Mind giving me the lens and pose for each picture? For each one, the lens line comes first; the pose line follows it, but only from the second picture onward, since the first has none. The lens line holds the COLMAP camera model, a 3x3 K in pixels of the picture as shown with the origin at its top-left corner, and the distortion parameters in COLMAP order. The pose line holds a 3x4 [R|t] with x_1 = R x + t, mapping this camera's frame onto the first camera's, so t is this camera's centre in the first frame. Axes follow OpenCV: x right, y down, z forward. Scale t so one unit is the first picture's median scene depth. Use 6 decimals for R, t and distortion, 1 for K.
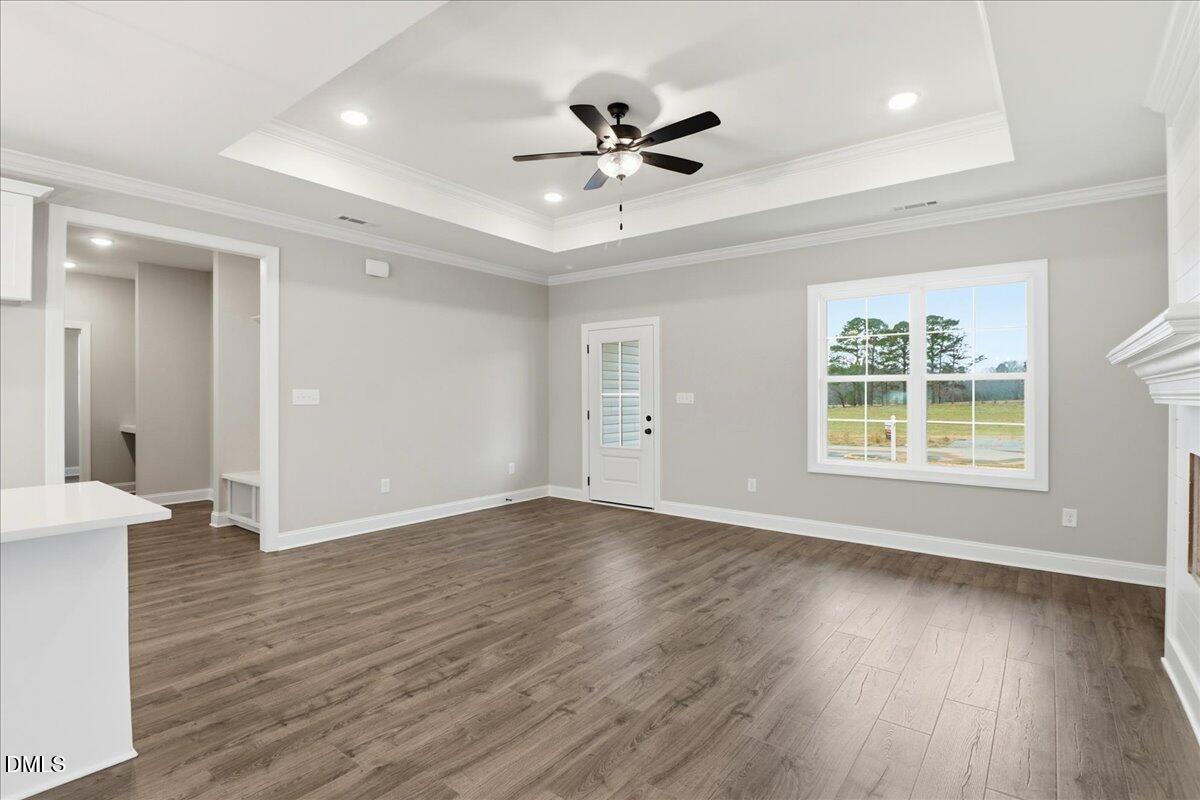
lens RADIAL K [[572.5, 0, 606.6], [0, 572.5, 396.9], [0, 0, 1]] dist [-0.004552, -0.001261]
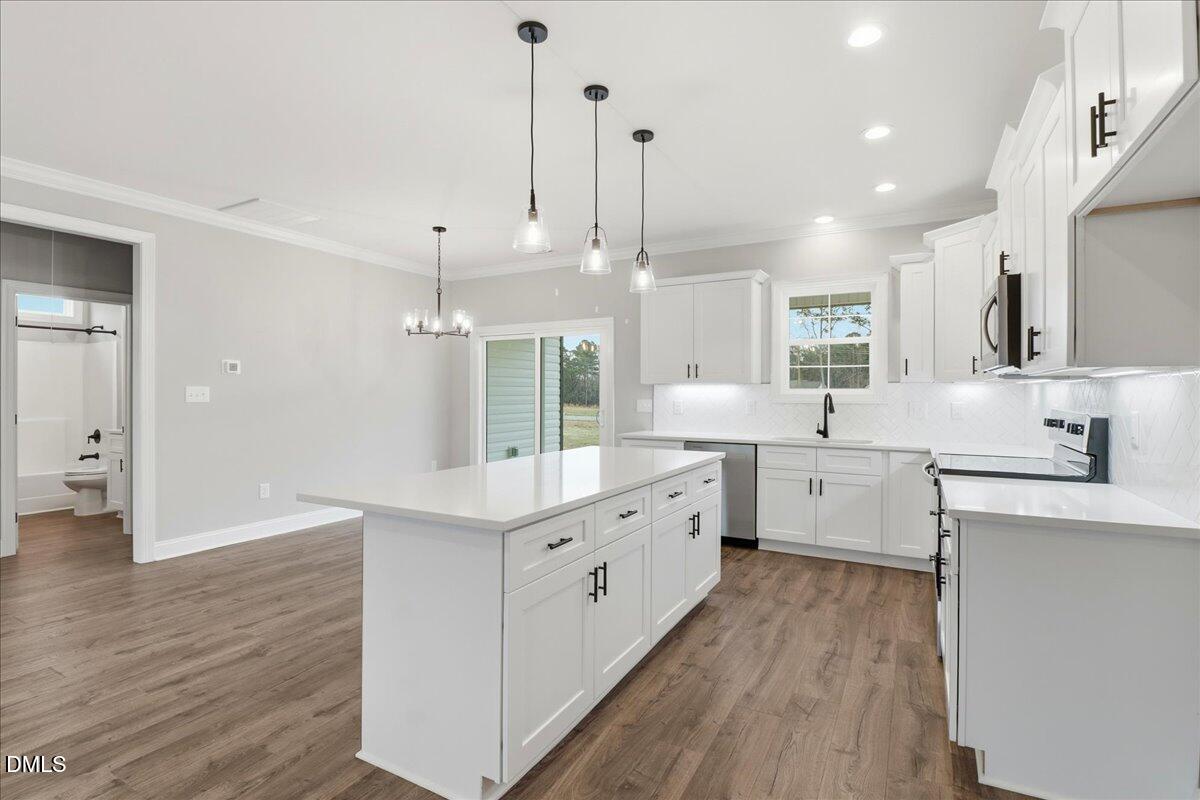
lens RADIAL K [[572.5, 0, 606.6], [0, 572.5, 396.9], [0, 0, 1]] dist [-0.004552, -0.001261]
pose [[-0.987446, -0.001809, -0.157948, -0.561883], [-0.004372, 0.999864, 0.015878, -0.011947], [0.157898, 0.016369, -0.987320, 1.047169]]
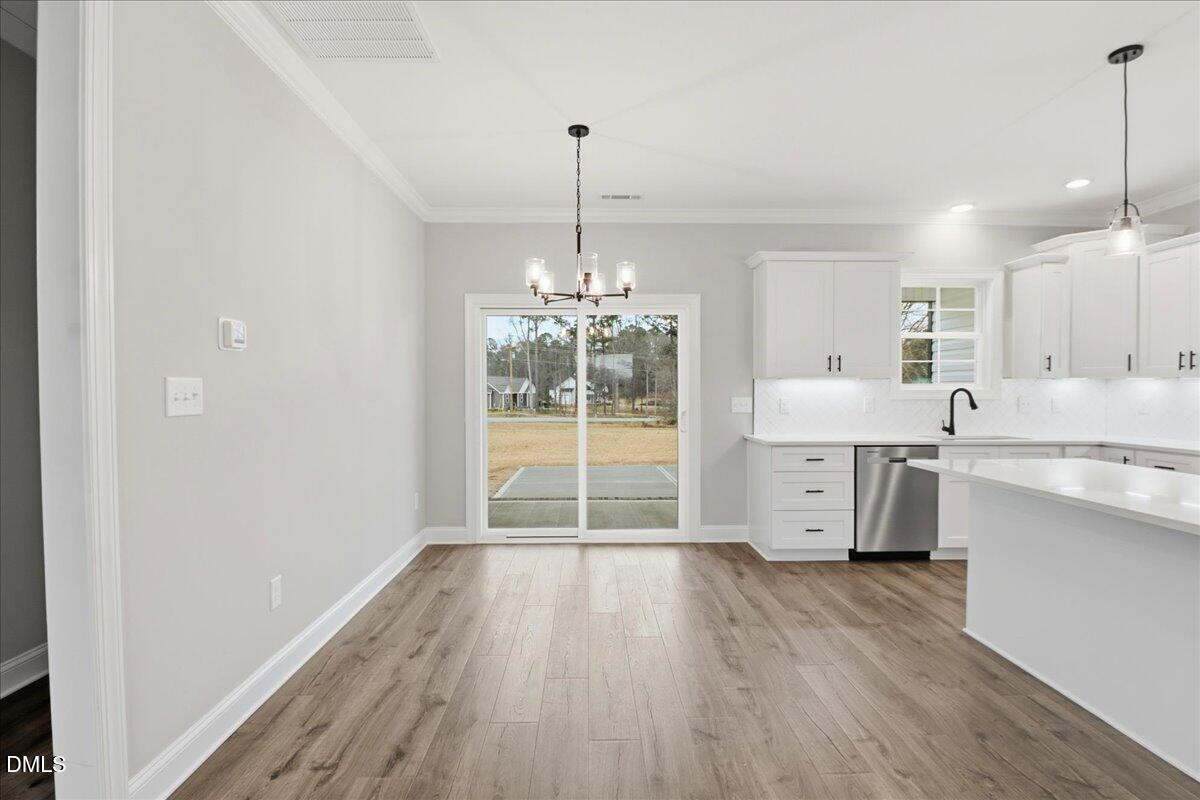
lens RADIAL K [[574.0, 0, 597.5], [0, 574.0, 394.0], [0, 0, 1]] dist [-0.012757, -0.001954]
pose [[-0.782081, 0.004721, -0.623159, 0.112185], [-0.002622, 0.999938, 0.010866, -0.002250], [0.623172, 0.010132, -0.782019, 0.362432]]
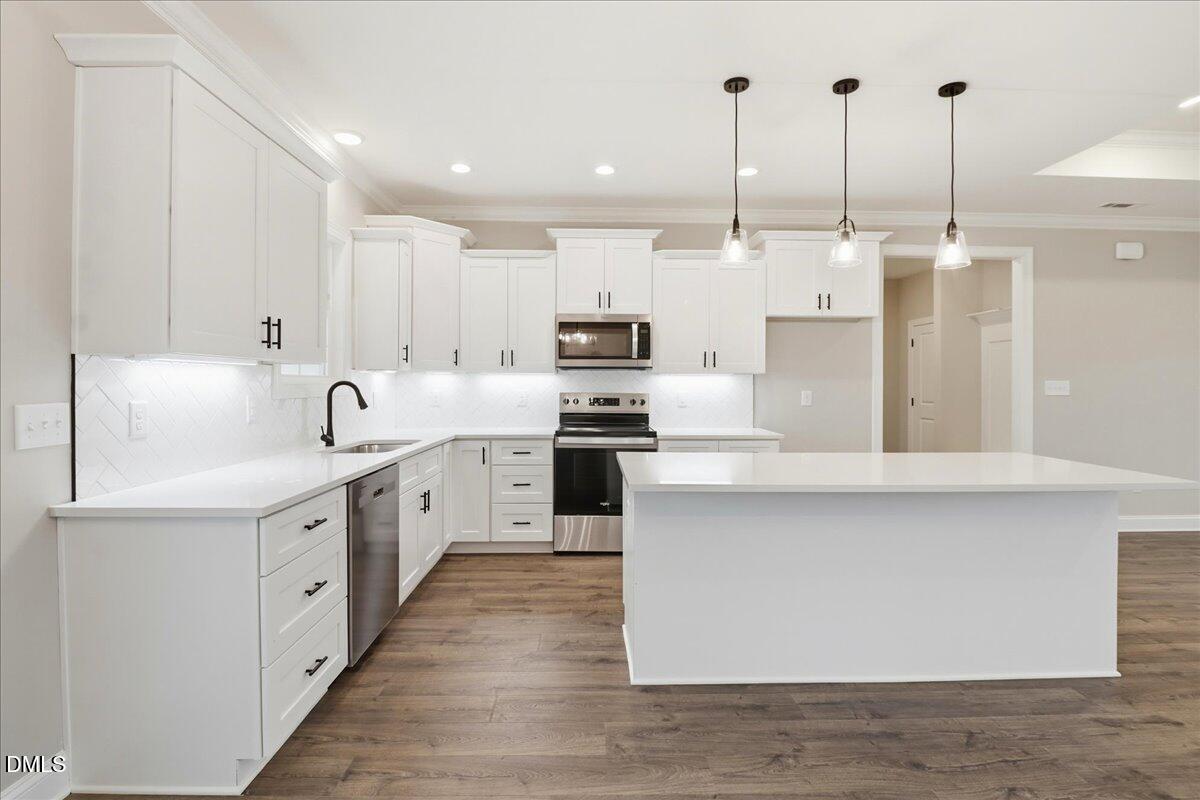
lens RADIAL K [[574.0, 0, 597.5], [0, 574.0, 394.0], [0, 0, 1]] dist [-0.012757, -0.001954]
pose [[0.624998, 0.017239, -0.780436, -0.297552], [-0.007278, 0.999841, 0.016257, -0.000537], [0.780592, -0.004481, 0.625024, -0.344336]]
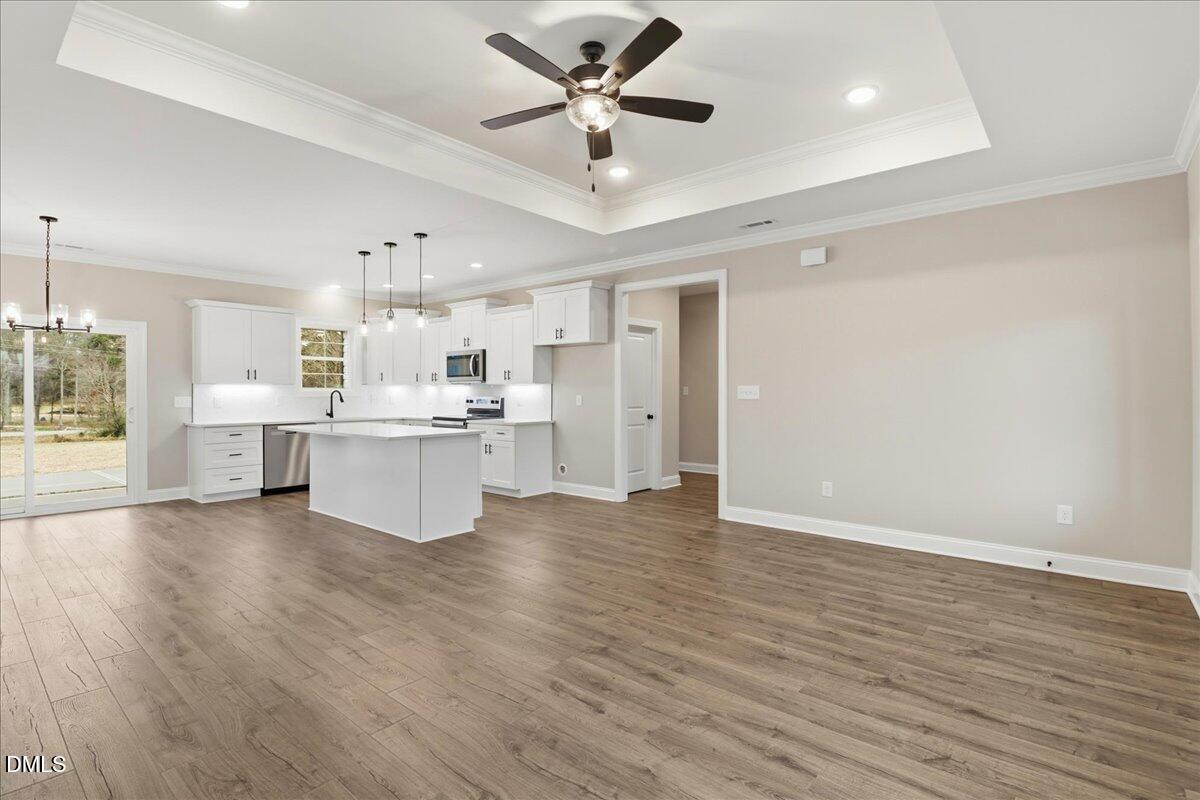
lens RADIAL K [[574.0, 0, 597.5], [0, 574.0, 394.0], [0, 0, 1]] dist [-0.012757, -0.001954]
pose [[-0.052033, 0.002854, -0.998641, 0.772857], [-0.003086, 0.999991, 0.003019, 0.000863], [0.998641, 0.003239, -0.052023, 0.945847]]
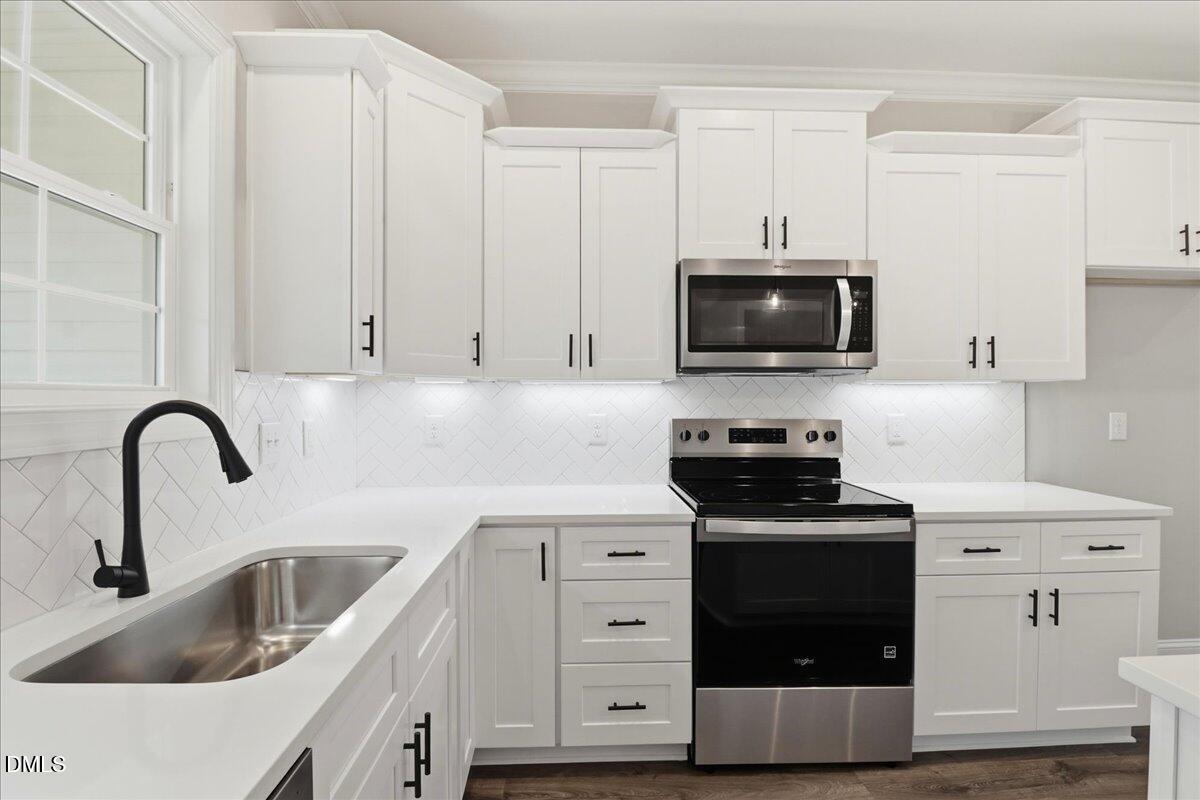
lens RADIAL K [[581.5, 0, 594.6], [0, 581.5, 407.7], [0, 0, 1]] dist [-0.003326, -0.000735]
pose [[0.635057, 0.013989, -0.772339, -0.854334], [-0.002609, 0.999869, 0.015965, -0.005419], [0.772461, -0.008124, 0.635010, -0.122127]]
